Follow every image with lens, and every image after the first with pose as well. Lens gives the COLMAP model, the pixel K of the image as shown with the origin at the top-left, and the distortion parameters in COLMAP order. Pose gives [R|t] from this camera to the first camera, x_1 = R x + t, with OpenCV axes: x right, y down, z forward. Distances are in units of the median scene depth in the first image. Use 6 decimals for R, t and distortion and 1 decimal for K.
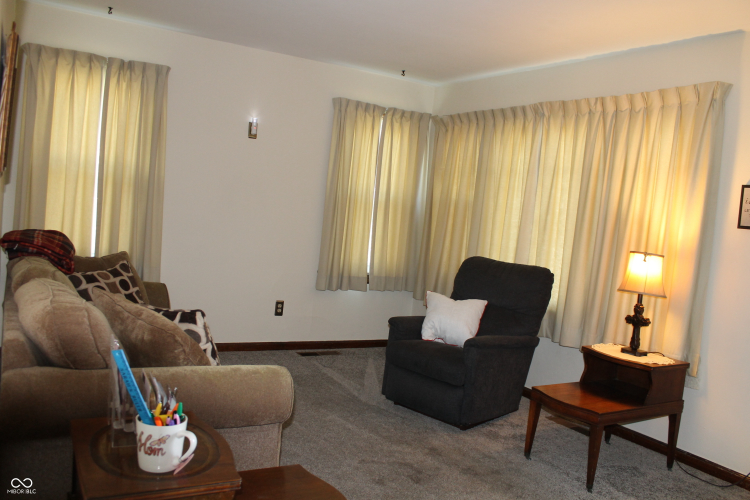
lens RADIAL K [[644.3, 0, 376.4], [0, 644.3, 265.2], [0, 0, 1]] dist [-0.169689, 0.177875]
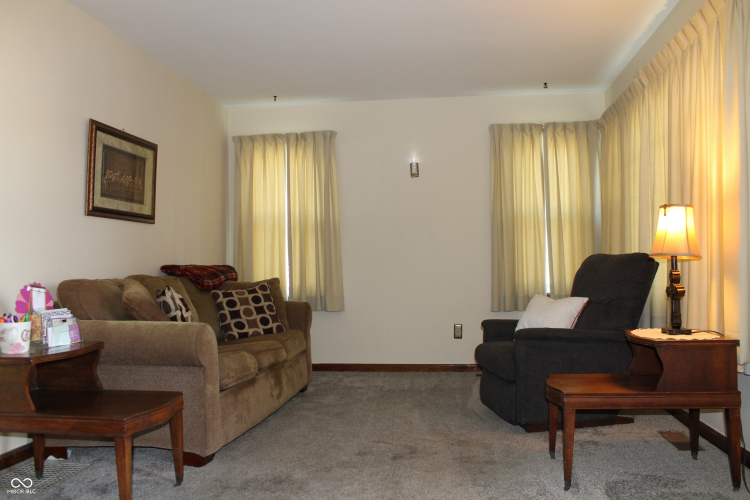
lens RADIAL K [[644.3, 0, 376.4], [0, 644.3, 265.2], [0, 0, 1]] dist [-0.169689, 0.177875]
pose [[0.777837, -0.112436, -0.618327, 0.494898], [0.031992, 0.989675, -0.139717, 0.124531], [0.627651, 0.088895, 0.773402, 0.116520]]
